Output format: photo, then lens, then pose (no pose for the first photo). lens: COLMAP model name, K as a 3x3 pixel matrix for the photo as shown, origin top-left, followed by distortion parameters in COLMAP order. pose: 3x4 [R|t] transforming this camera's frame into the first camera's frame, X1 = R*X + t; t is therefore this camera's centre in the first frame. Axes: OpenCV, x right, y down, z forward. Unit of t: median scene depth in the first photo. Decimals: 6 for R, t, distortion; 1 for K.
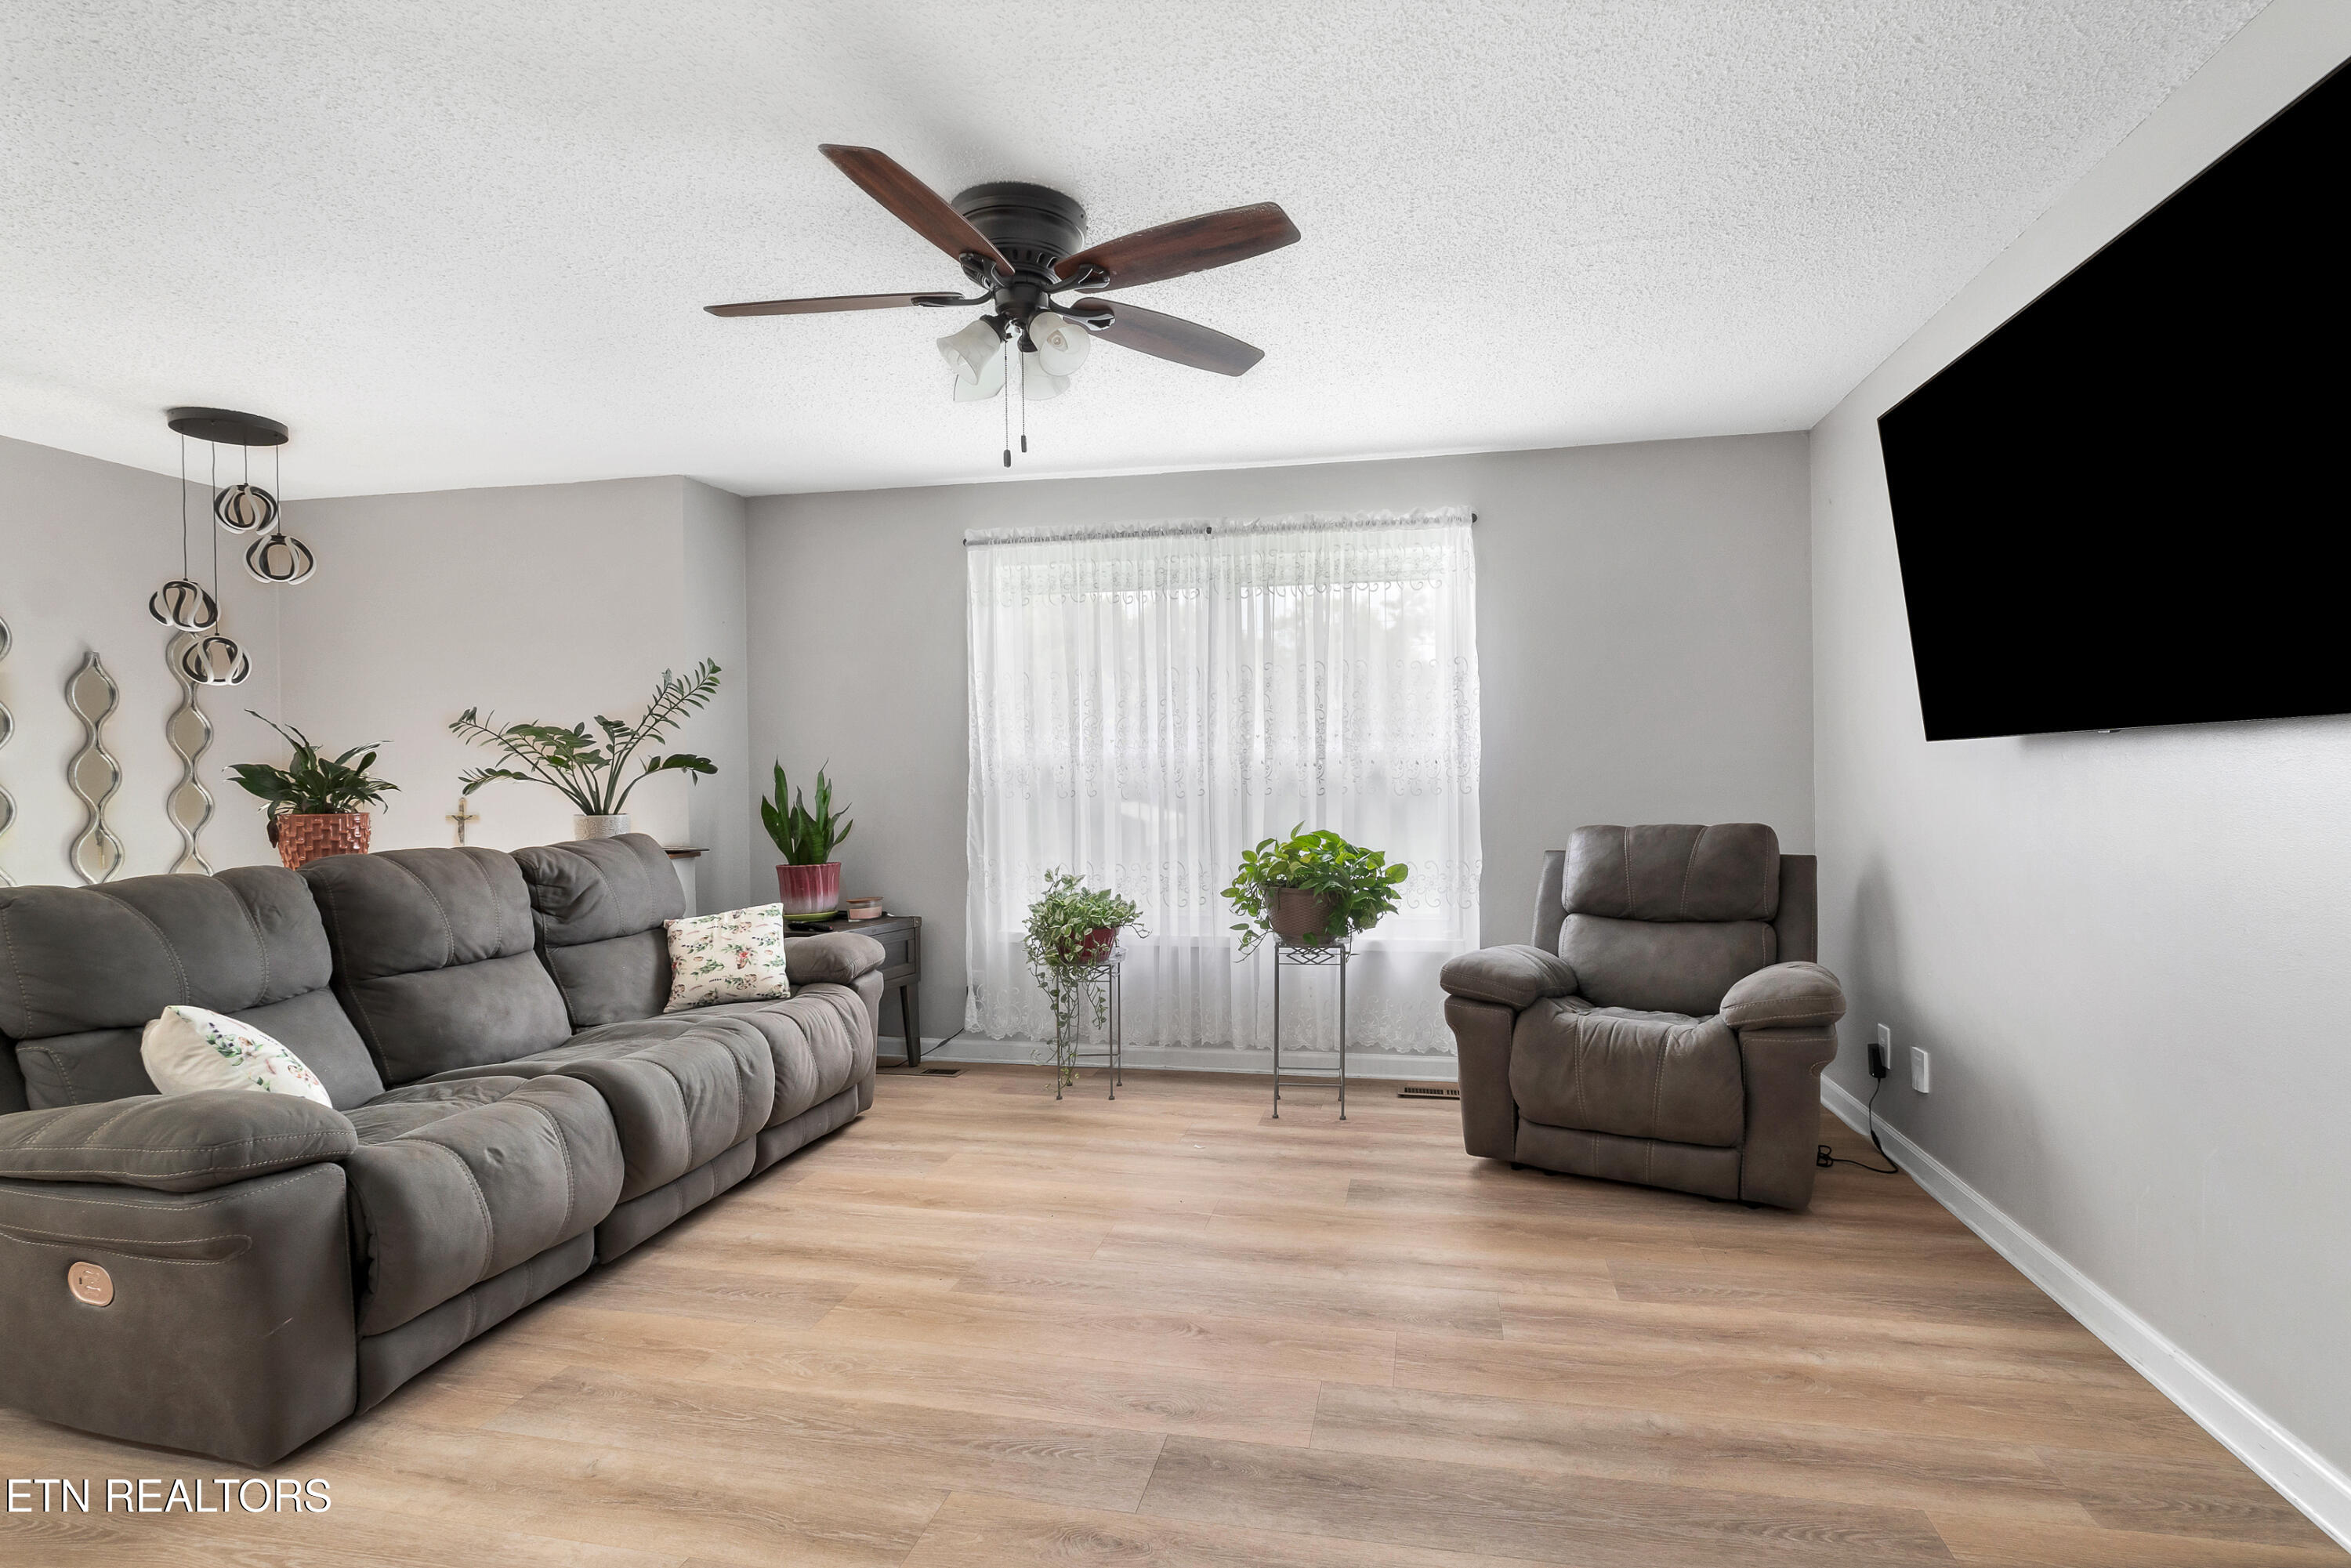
lens RADIAL K [[1098.1, 0, 1136.4], [0, 1098.1, 775.5], [0, 0, 1]] dist [-0.007687, 0.000575]
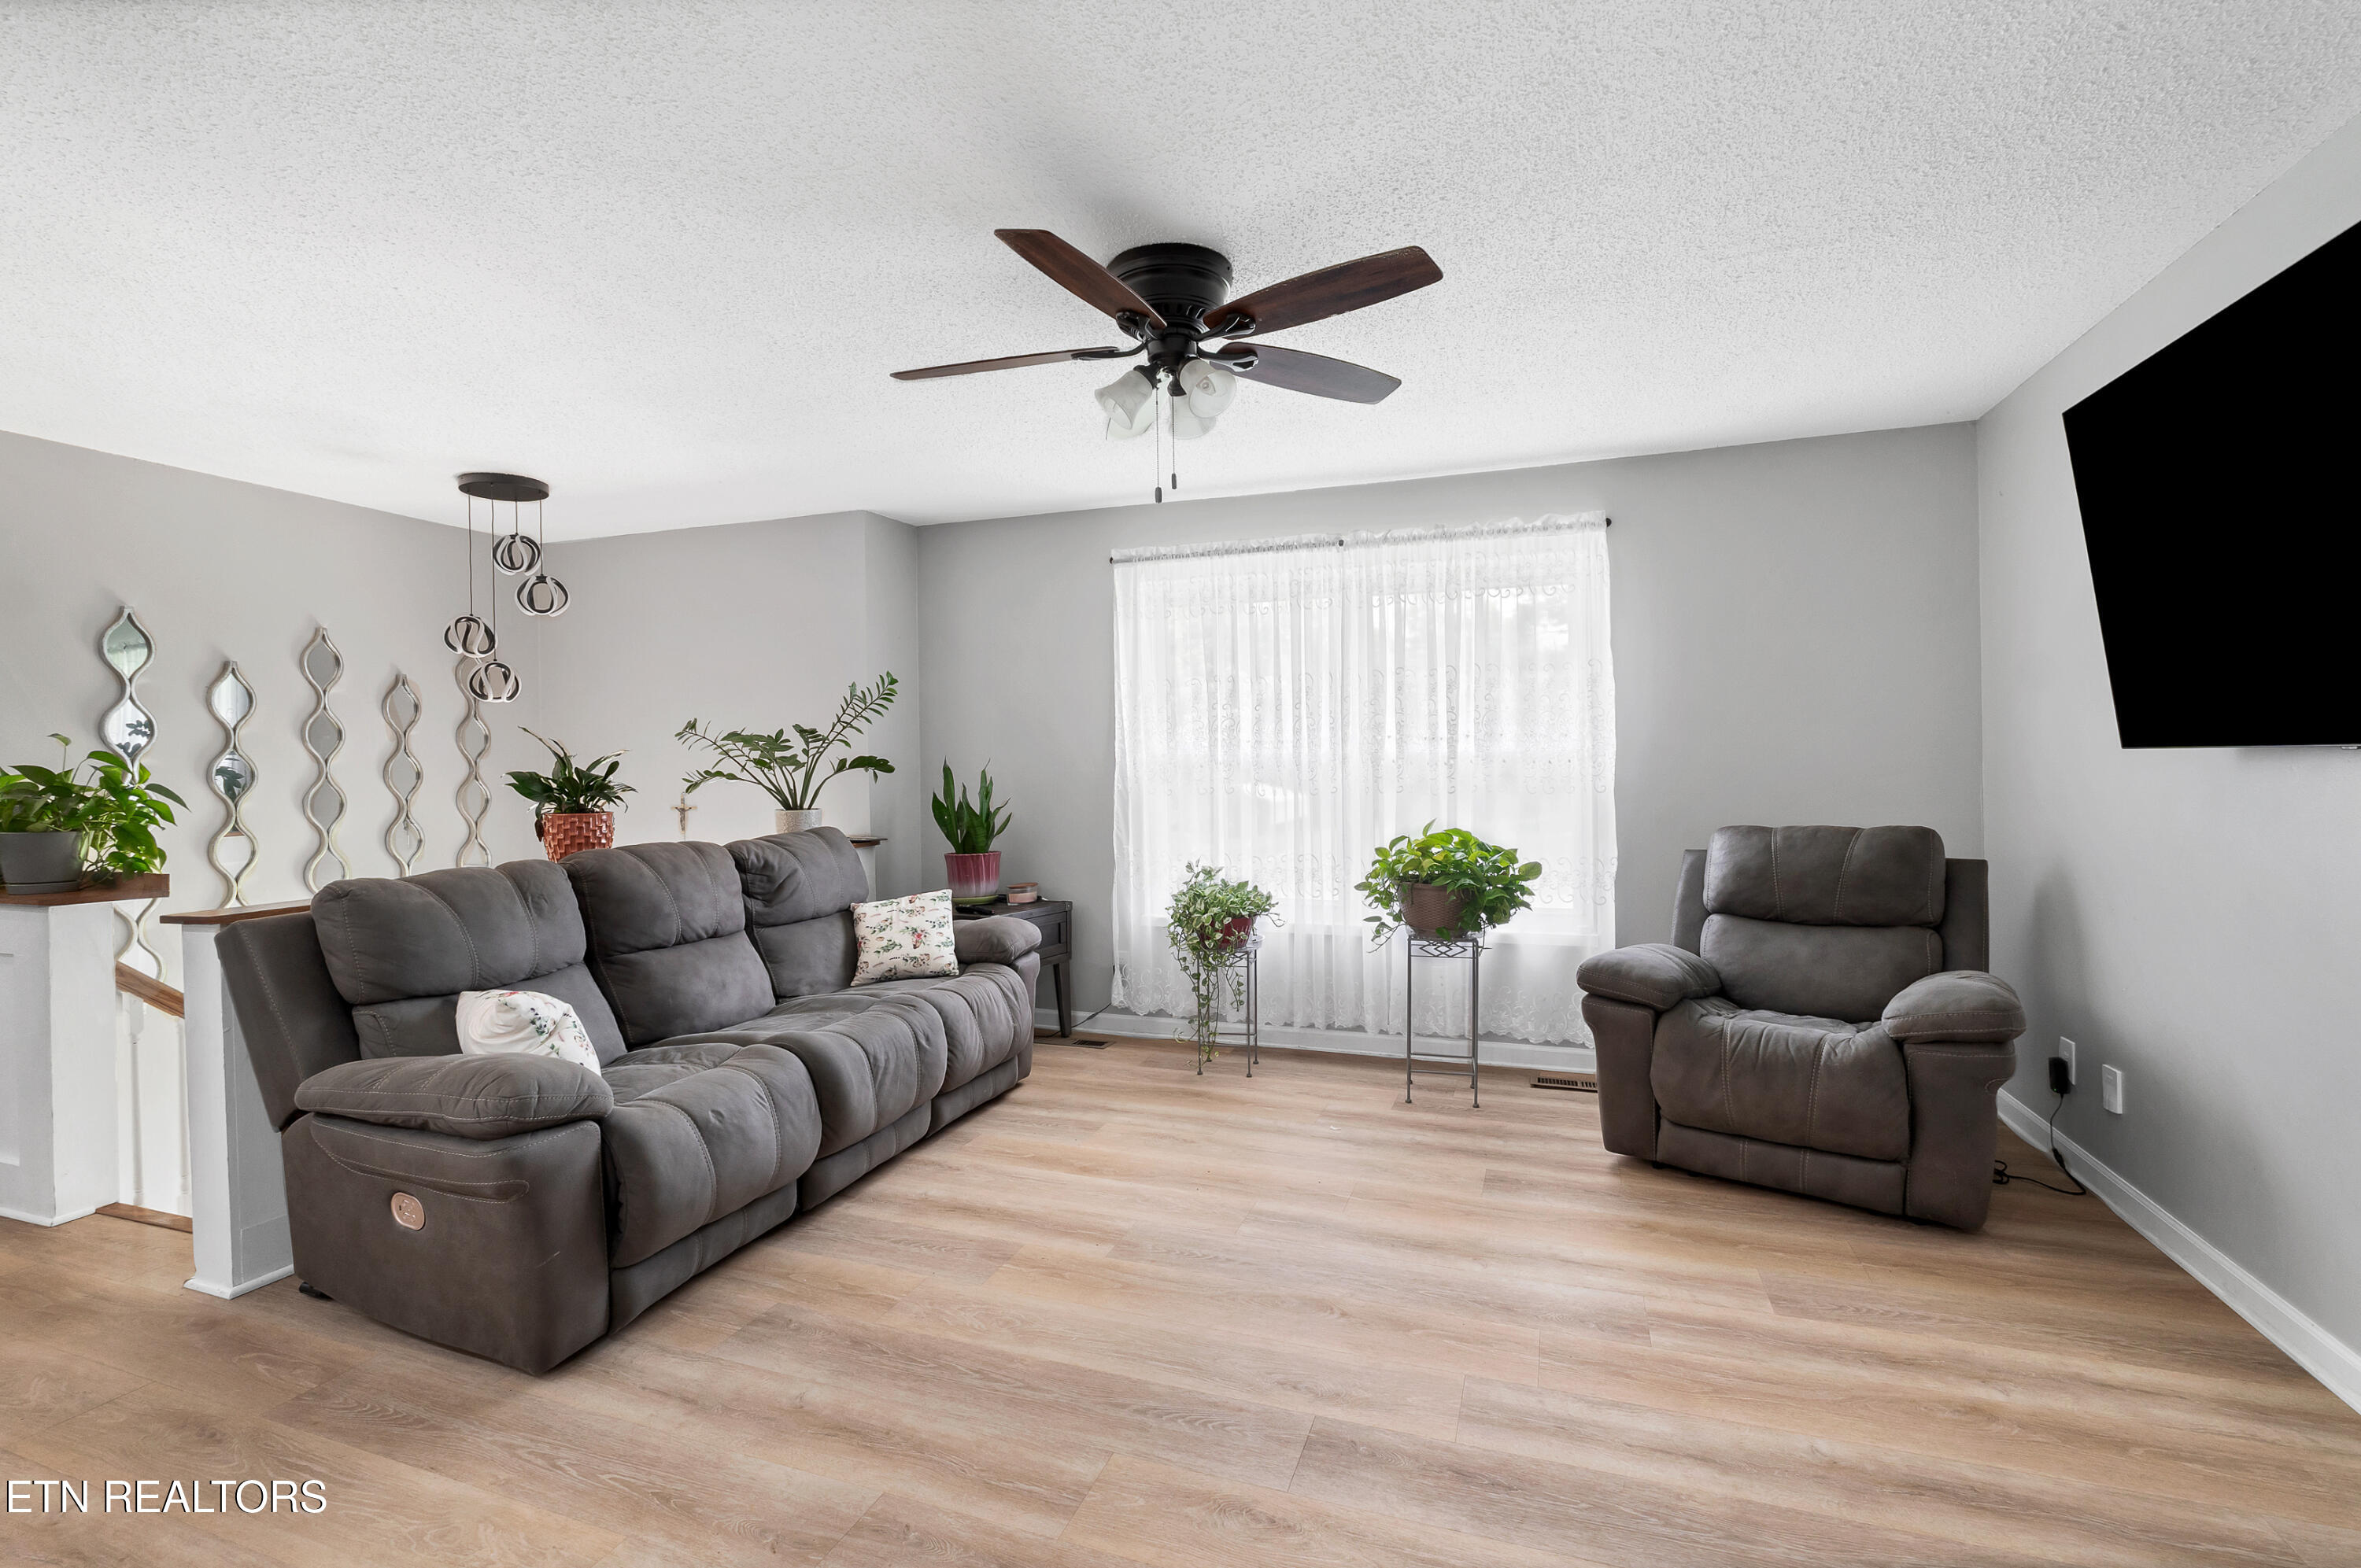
lens RADIAL K [[1016.9, 0, 1110.0], [0, 1016.9, 759.3], [0, 0, 1]] dist [-0.007281, 0.000150]
pose [[0.988670, -0.004504, -0.150039, -0.010274], [0.003905, 0.999983, -0.004283, -0.015724], [0.150055, 0.003649, 0.988671, 0.002072]]
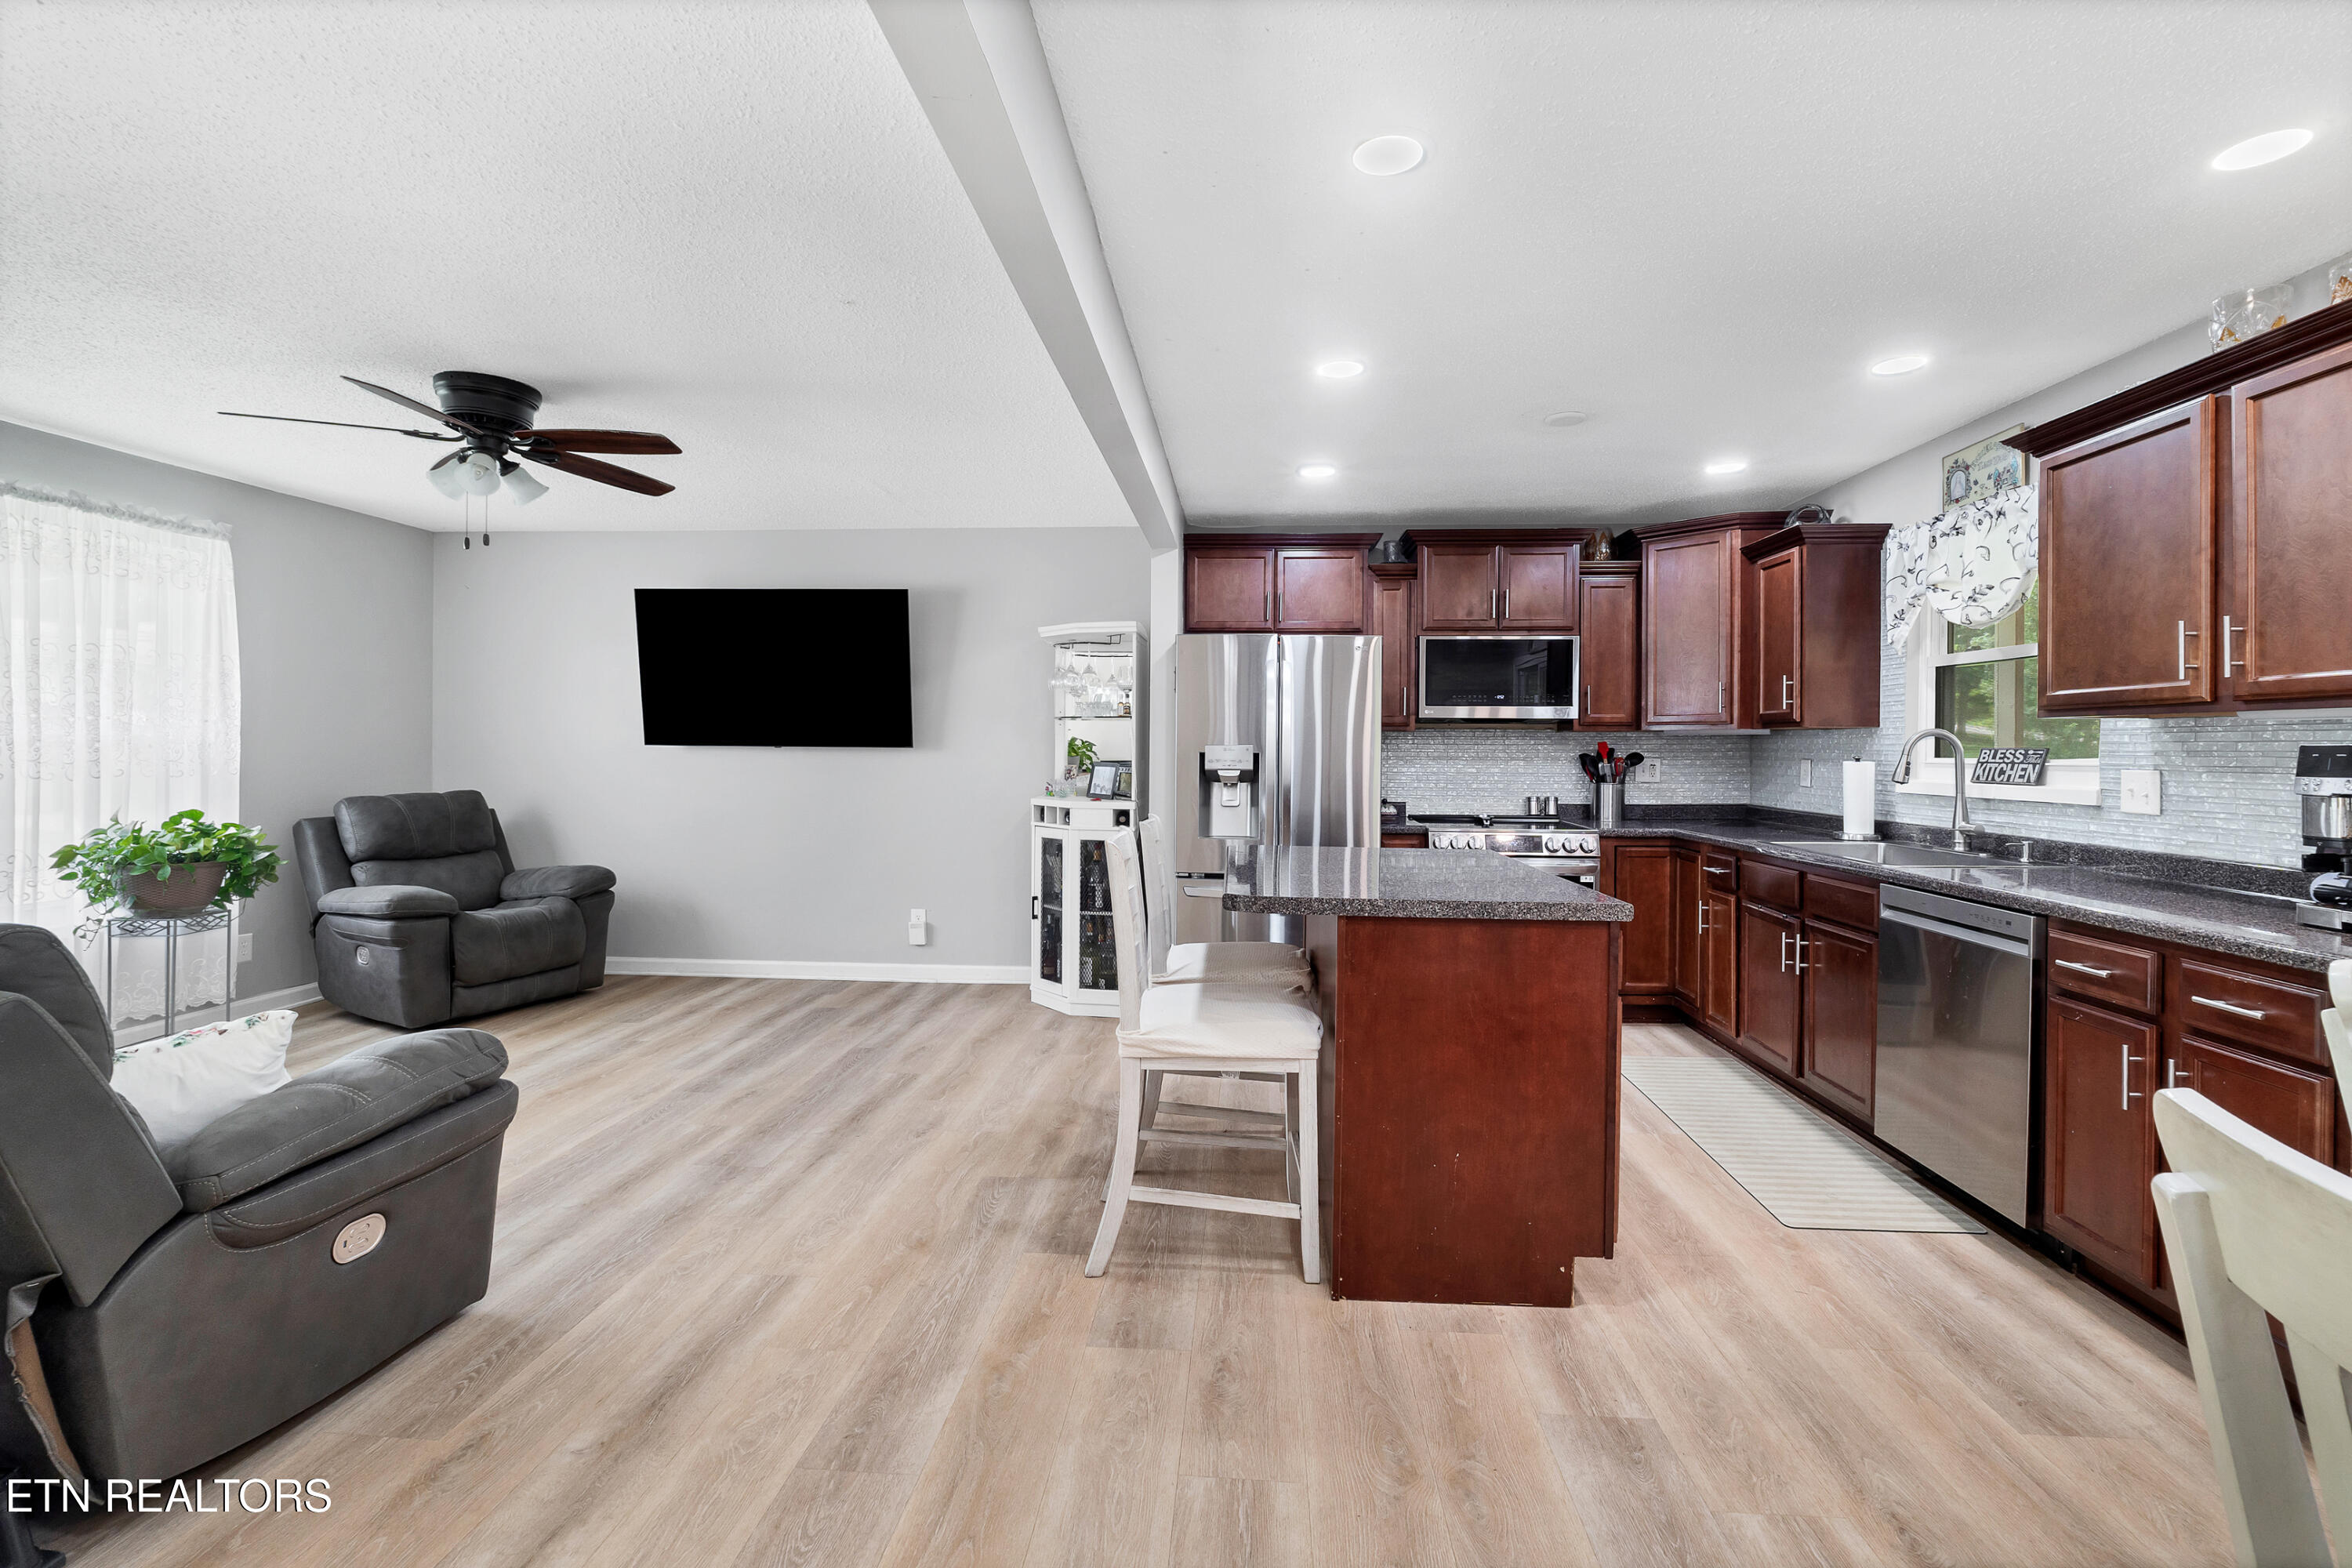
lens RADIAL K [[1013.2, 0, 1194.3], [0, 1013.2, 747.6], [0, 0, 1]] dist [-0.007281, 0.000150]
pose [[-0.126196, 0.010409, 0.991951, -1.099131], [0.001885, 0.999946, -0.010253, -0.000088], [-0.992004, 0.000576, -0.126208, 0.167564]]
